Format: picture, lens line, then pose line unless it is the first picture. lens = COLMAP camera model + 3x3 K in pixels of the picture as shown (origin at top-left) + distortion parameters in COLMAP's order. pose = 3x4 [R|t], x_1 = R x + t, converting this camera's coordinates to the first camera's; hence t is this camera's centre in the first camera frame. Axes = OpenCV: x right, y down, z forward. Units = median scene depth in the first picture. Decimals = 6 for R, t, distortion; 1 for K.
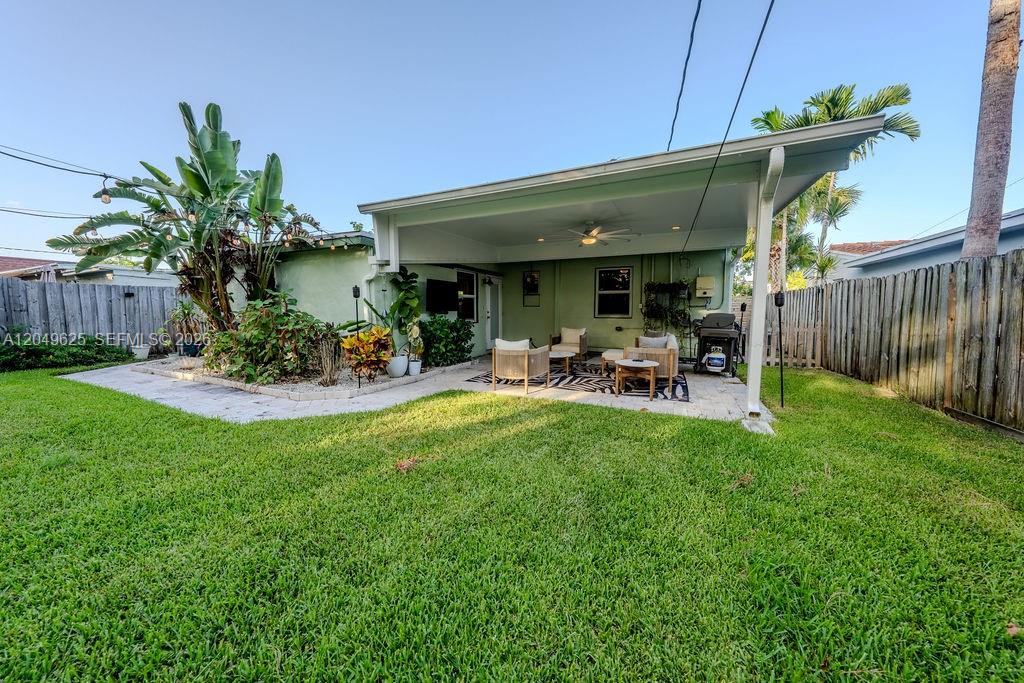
lens RADIAL K [[345.7, 0, 508.9], [0, 345.7, 335.2], [0, 0, 1]] dist [-0.001694, 0.000086]
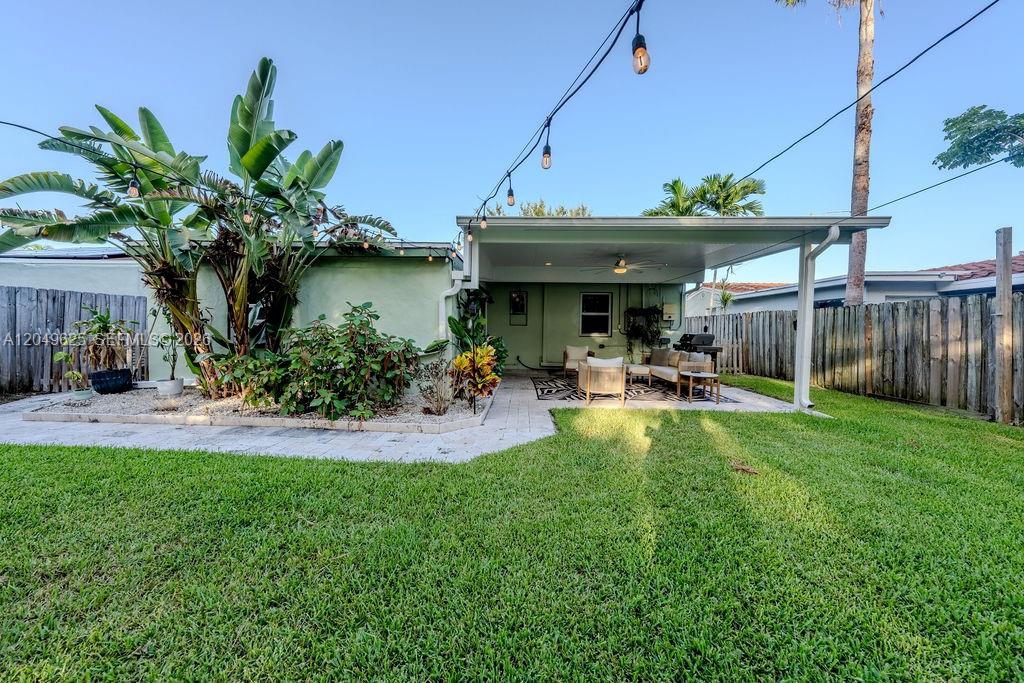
lens RADIAL K [[345.7, 0, 513.6], [0, 345.7, 335.3], [0, 0, 1]] dist [-0.001694, 0.000086]
pose [[0.922988, 0.002818, 0.384820, -0.557755], [0.016150, 0.998809, -0.046050, -0.009262], [-0.384491, 0.048718, 0.921842, 0.084788]]
